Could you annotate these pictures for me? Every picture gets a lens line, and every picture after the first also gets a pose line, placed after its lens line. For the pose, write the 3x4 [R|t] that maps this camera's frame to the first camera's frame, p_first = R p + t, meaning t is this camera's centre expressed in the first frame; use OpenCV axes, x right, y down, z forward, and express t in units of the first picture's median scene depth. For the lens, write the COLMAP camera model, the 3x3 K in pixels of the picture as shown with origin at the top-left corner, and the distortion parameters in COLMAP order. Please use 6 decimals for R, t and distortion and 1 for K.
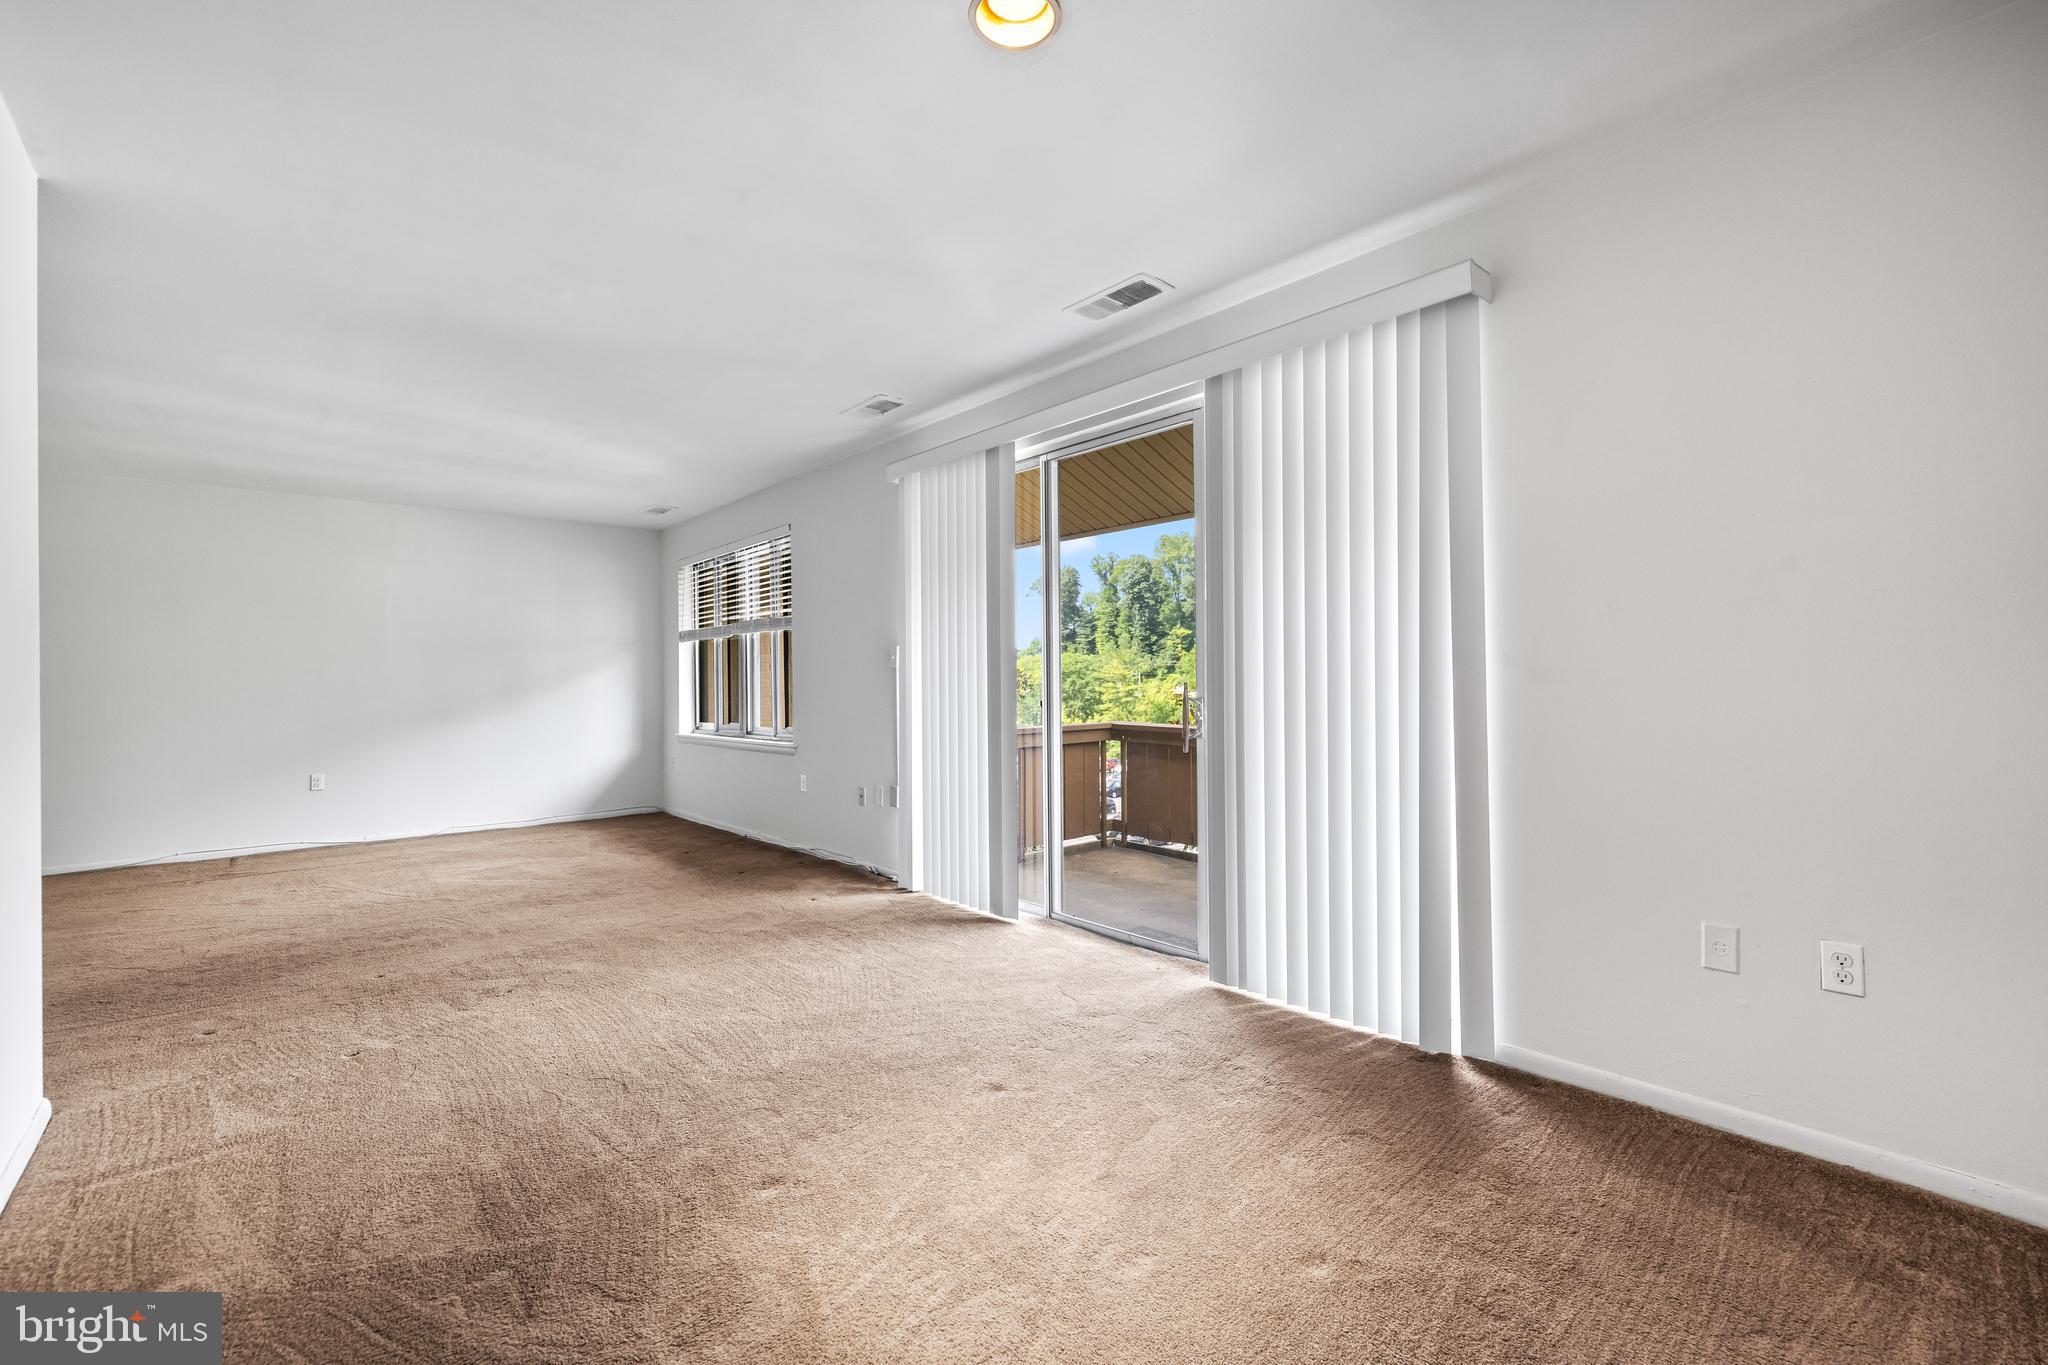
lens RADIAL K [[855.4, 0, 1008.6], [0, 855.4, 681.4], [0, 0, 1]] dist [0.000426, 0.001438]
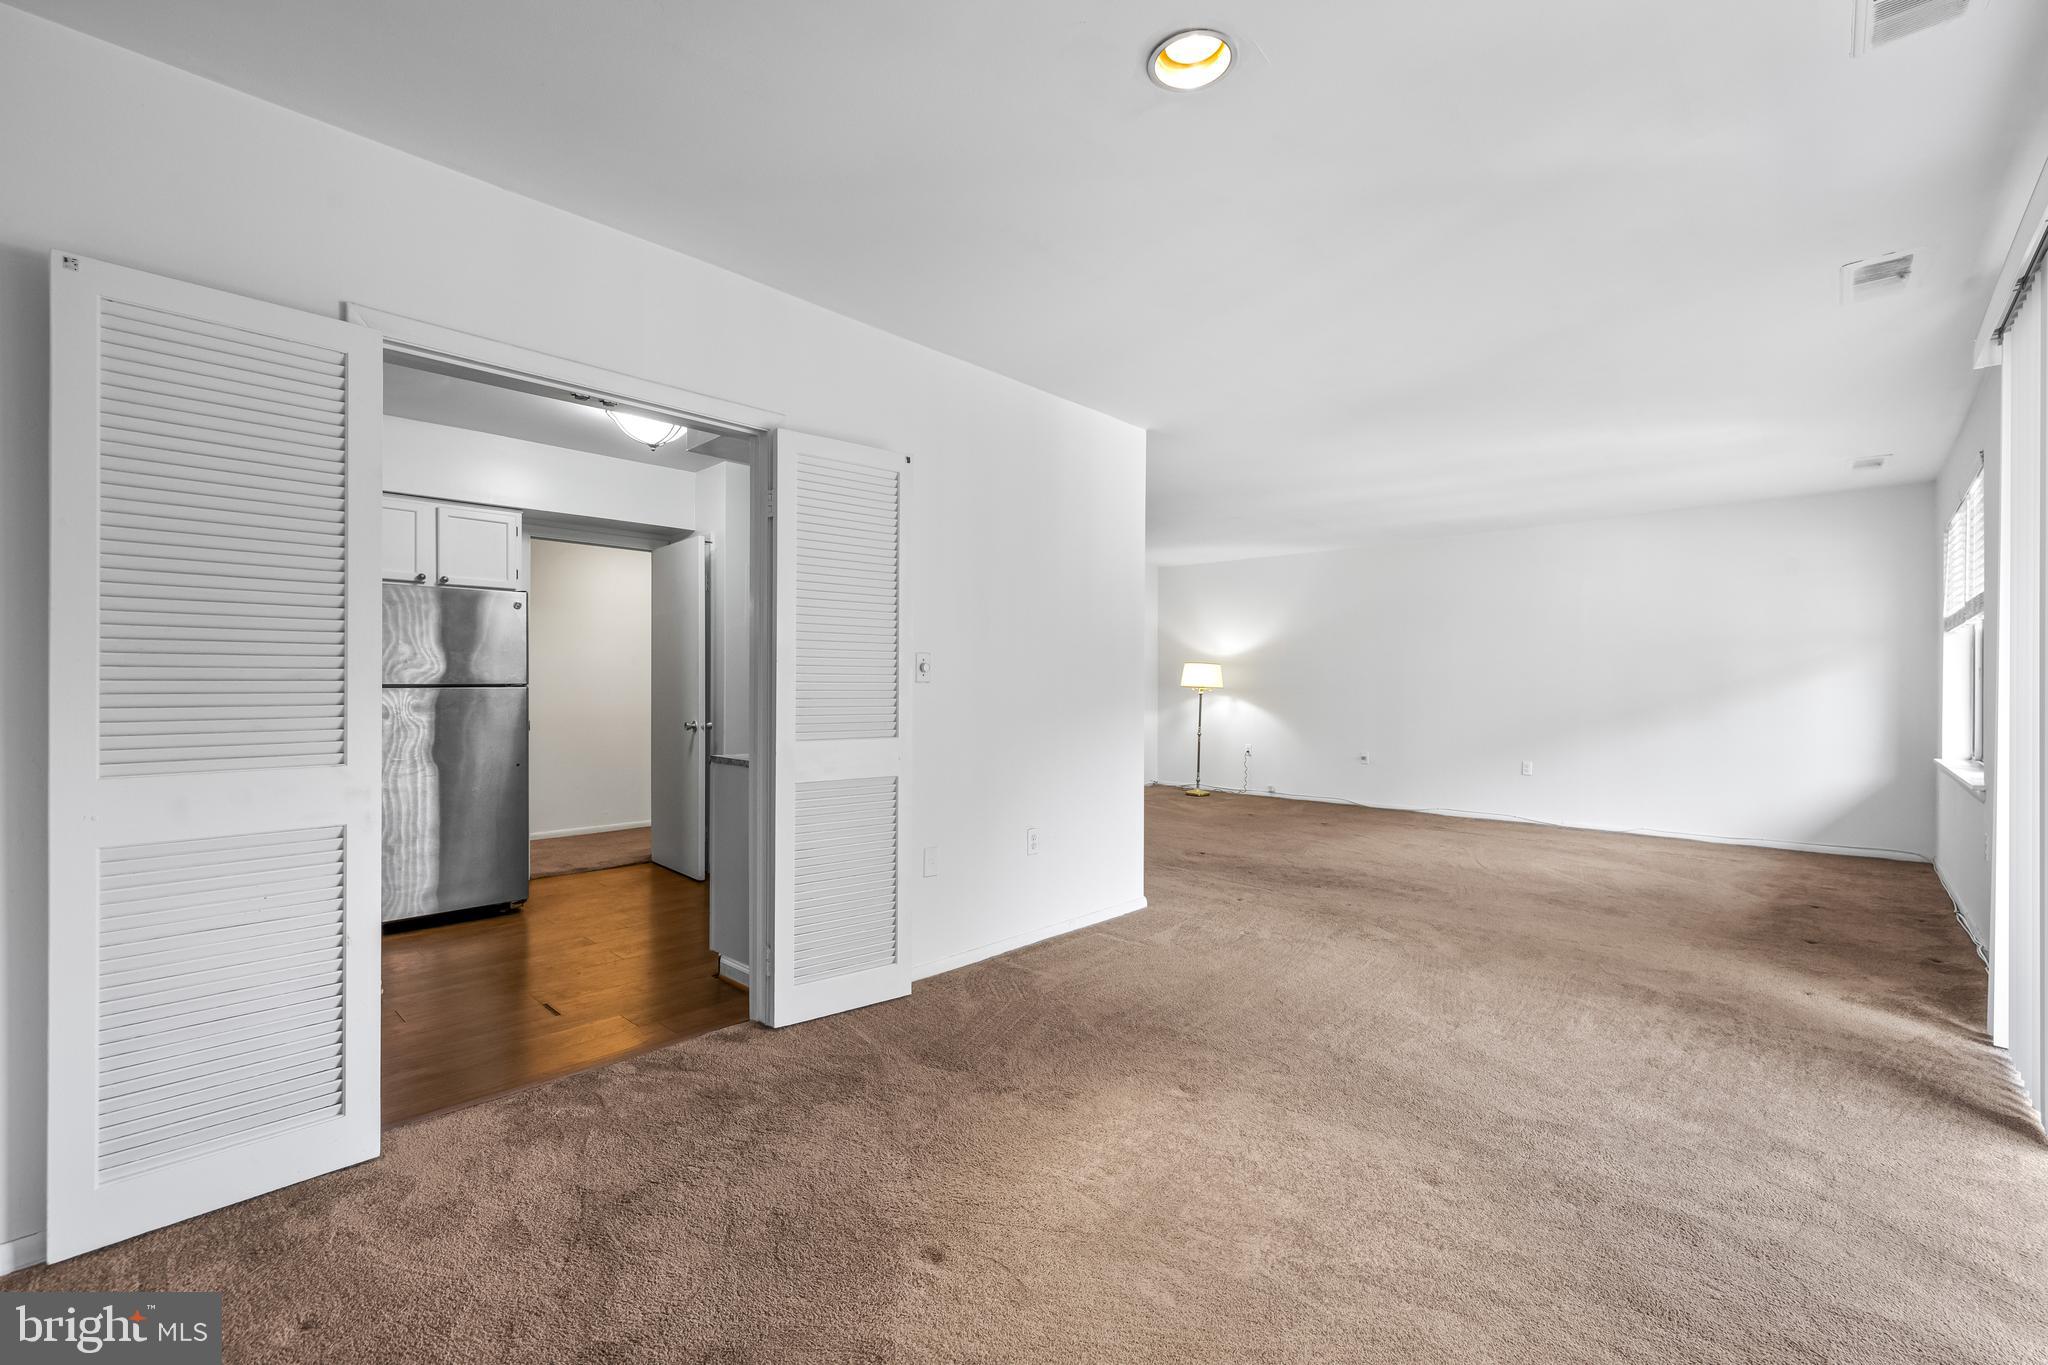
lens RADIAL K [[855.4, 0, 1054.3], [0, 855.4, 688.1], [0, 0, 1]] dist [0.000426, 0.001438]
pose [[0.121747, 0.012629, -0.992481, 0.495505], [-0.001791, 0.999920, 0.012504, -0.013121], [0.992560, 0.000255, 0.121760, 0.338567]]
